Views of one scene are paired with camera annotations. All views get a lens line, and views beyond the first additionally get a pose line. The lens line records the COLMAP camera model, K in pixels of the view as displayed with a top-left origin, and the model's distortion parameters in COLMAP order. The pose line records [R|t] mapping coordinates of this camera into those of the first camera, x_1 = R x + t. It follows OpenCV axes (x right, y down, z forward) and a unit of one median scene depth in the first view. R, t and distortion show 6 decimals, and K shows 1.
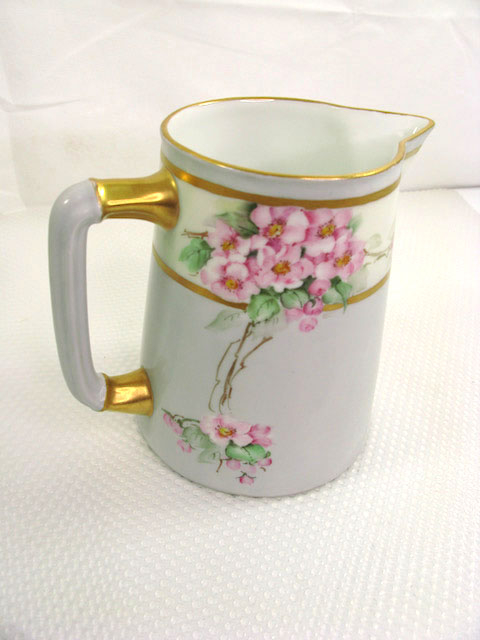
lens RADIAL K [[640.4, 0, 240.0], [0, 640.4, 320.0], [0, 0, 1]] dist [-0.234706, 0.315109]
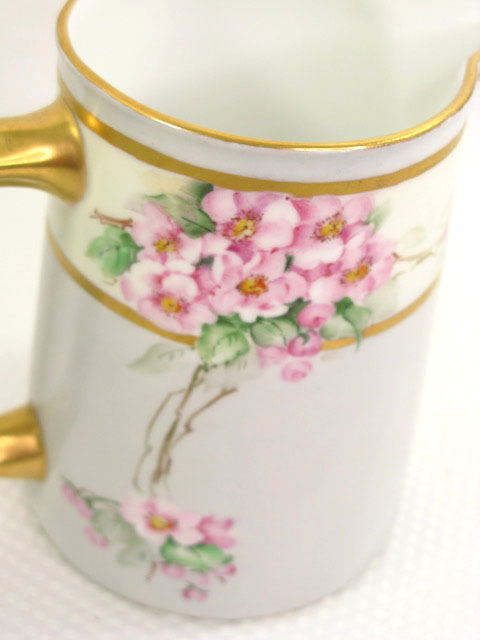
lens RADIAL K [[1066.1, 0, 240.0], [0, 1066.1, 320.0], [0, 0, 1]] dist [-0.061182, -0.028402]
pose [[0.999473, 0.028993, 0.014618, 0.037769], [-0.030435, 0.993398, 0.110610, -0.154678], [-0.011314, -0.110996, 0.993756, -0.003520]]
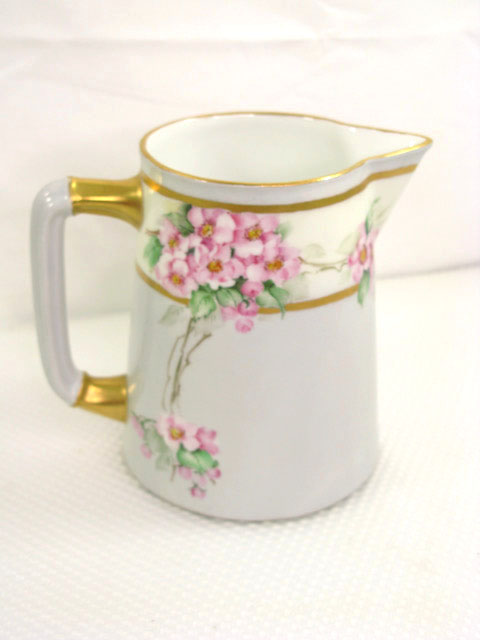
lens RADIAL K [[1066.1, 0, 240.0], [0, 1066.1, 320.0], [0, 0, 1]] dist [-0.061182, -0.028402]
pose [[0.949591, 0.091715, -0.299776, 0.637678], [-0.134248, 0.983099, -0.124477, 0.222228], [0.283293, 0.158447, 0.945854, -0.674163]]
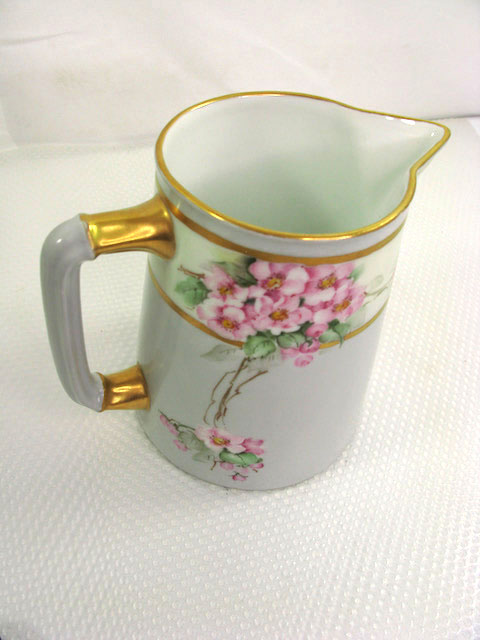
lens RADIAL K [[640.4, 0, 240.0], [0, 640.4, 320.0], [0, 0, 1]] dist [-0.234706, 0.315109]
pose [[0.999699, 0.023667, 0.006428, -0.001295], [-0.024500, 0.975491, 0.218669, -0.277711], [-0.001096, -0.218761, 0.975778, 0.036034]]
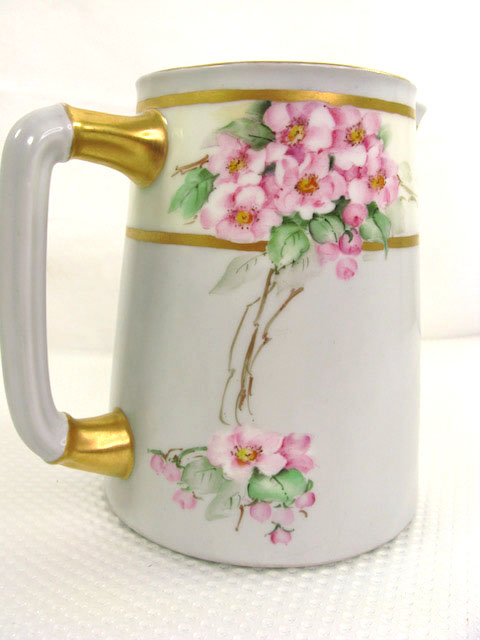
lens RADIAL K [[640.4, 0, 240.0], [0, 640.4, 320.0], [0, 0, 1]] dist [-0.234706, 0.315109]
pose [[0.988203, -0.069726, 0.136357, -0.129737], [0.117247, 0.917244, -0.380679, 0.345111], [-0.098529, 0.392175, 0.914599, 0.348776]]
